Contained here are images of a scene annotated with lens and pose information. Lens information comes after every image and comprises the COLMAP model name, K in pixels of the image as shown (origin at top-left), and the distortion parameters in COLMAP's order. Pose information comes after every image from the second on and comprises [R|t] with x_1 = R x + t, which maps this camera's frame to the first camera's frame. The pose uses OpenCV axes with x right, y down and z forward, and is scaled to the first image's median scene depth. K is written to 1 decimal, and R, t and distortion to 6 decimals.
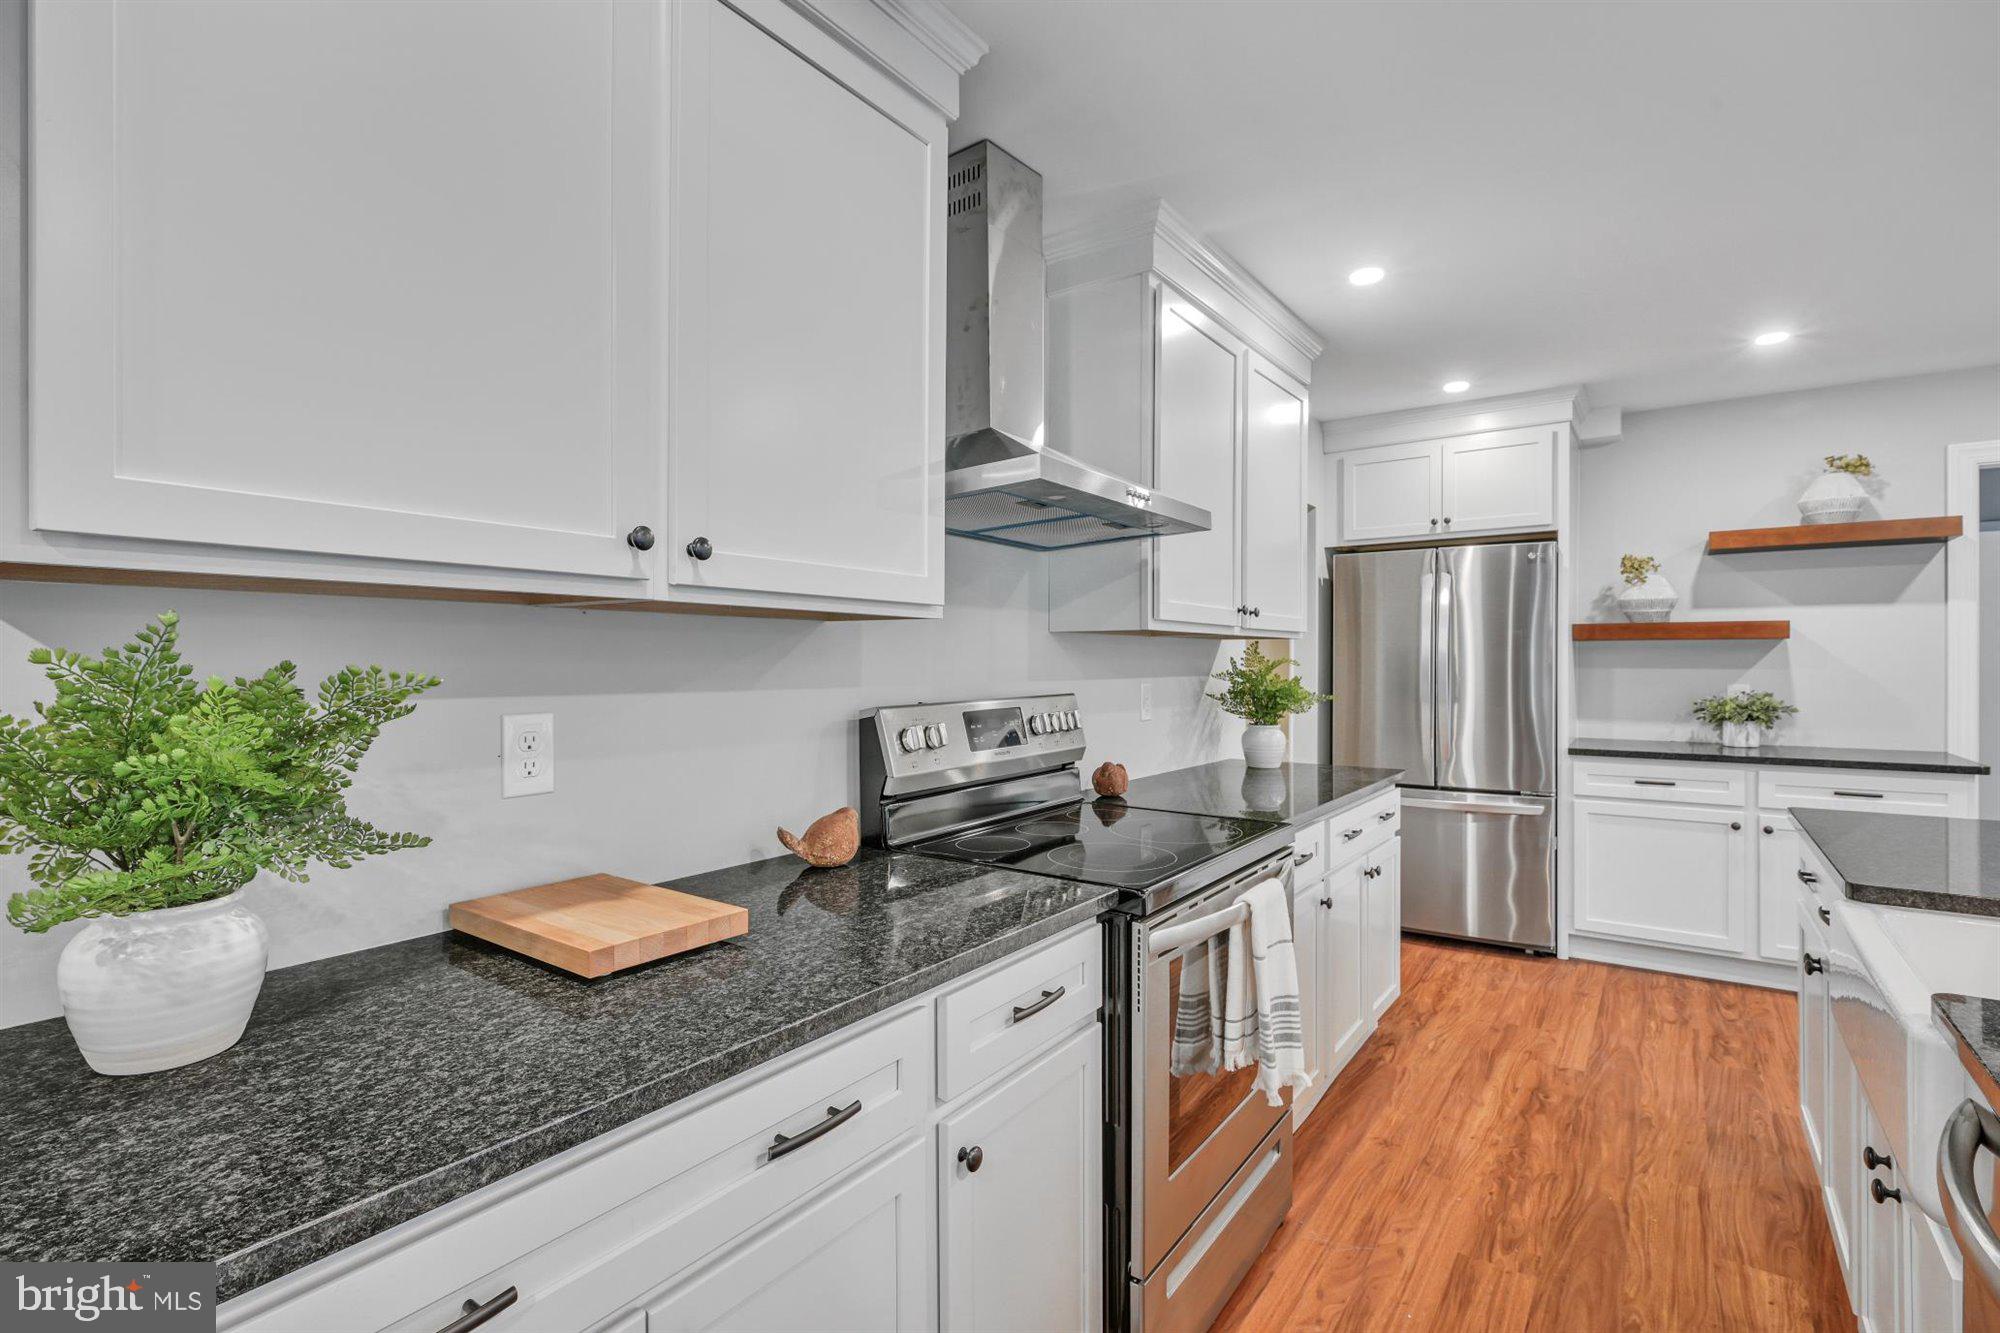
lens RADIAL K [[935.2, 0, 1007.6], [0, 935.2, 661.1], [0, 0, 1]] dist [-0.001725, 0.000575]
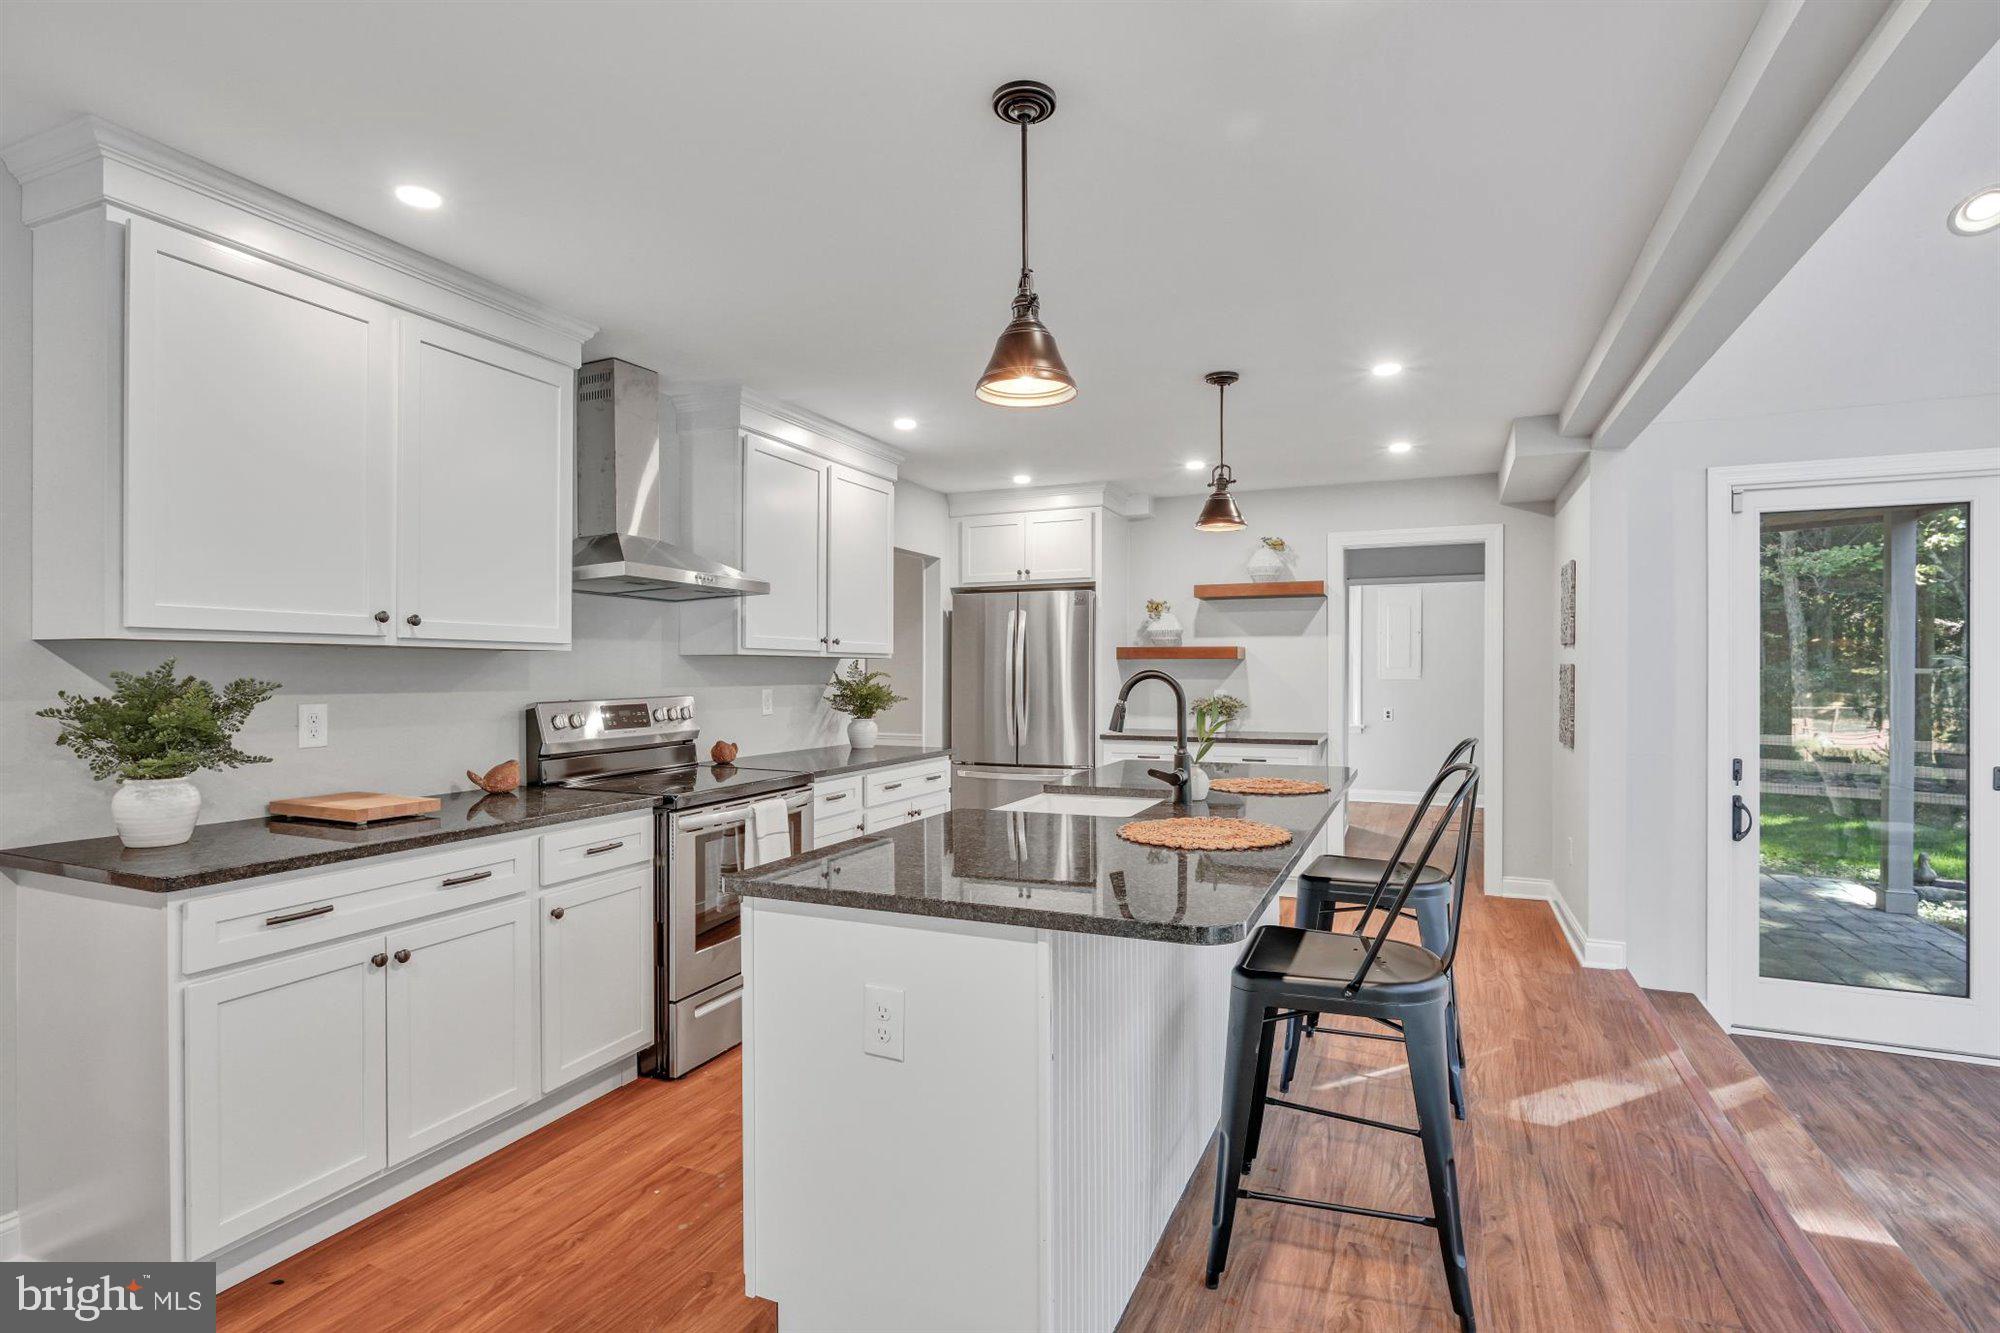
lens RADIAL K [[935.2, 0, 994.4], [0, 935.2, 671.9], [0, 0, 1]] dist [-0.001725, 0.000575]
pose [[0.976478, 0.001175, 0.215616, 0.276582], [-0.001199, 0.999999, -0.000016, -0.005727], [-0.215616, -0.000243, 0.976478, -0.748014]]
